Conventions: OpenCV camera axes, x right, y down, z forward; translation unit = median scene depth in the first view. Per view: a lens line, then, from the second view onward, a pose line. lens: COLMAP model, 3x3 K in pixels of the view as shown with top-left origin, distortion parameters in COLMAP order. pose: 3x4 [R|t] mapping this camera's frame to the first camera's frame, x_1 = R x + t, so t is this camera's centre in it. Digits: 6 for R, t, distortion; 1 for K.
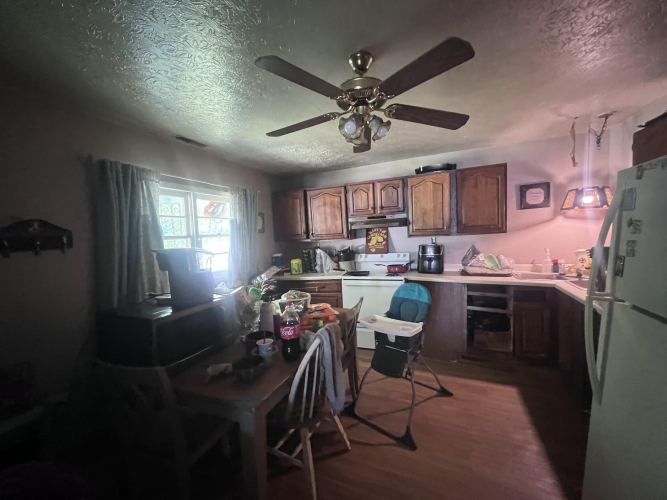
lens RADIAL K [[265.4, 0, 334.3], [0, 265.4, 251.8], [0, 0, 1]] dist [0.000572, 0.000192]
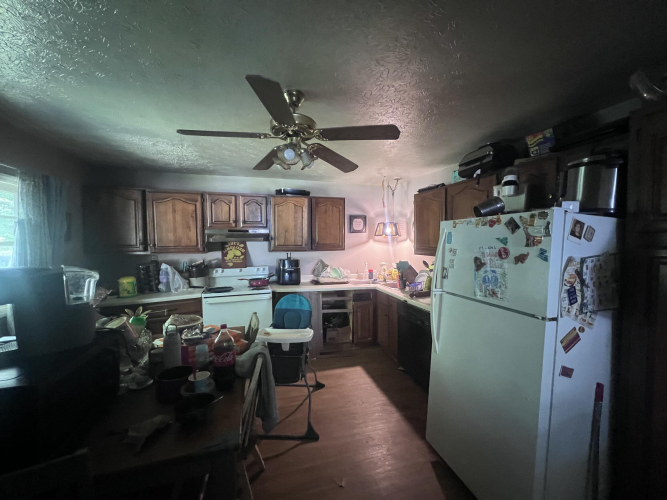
lens RADIAL K [[265.4, 0, 334.3], [0, 265.4, 251.8], [0, 0, 1]] dist [0.000572, 0.000192]
pose [[0.768298, 0.019658, 0.639791, -0.206033], [0.010533, 0.999005, -0.043344, -0.006877], [-0.640006, 0.040040, 0.767326, 0.023547]]
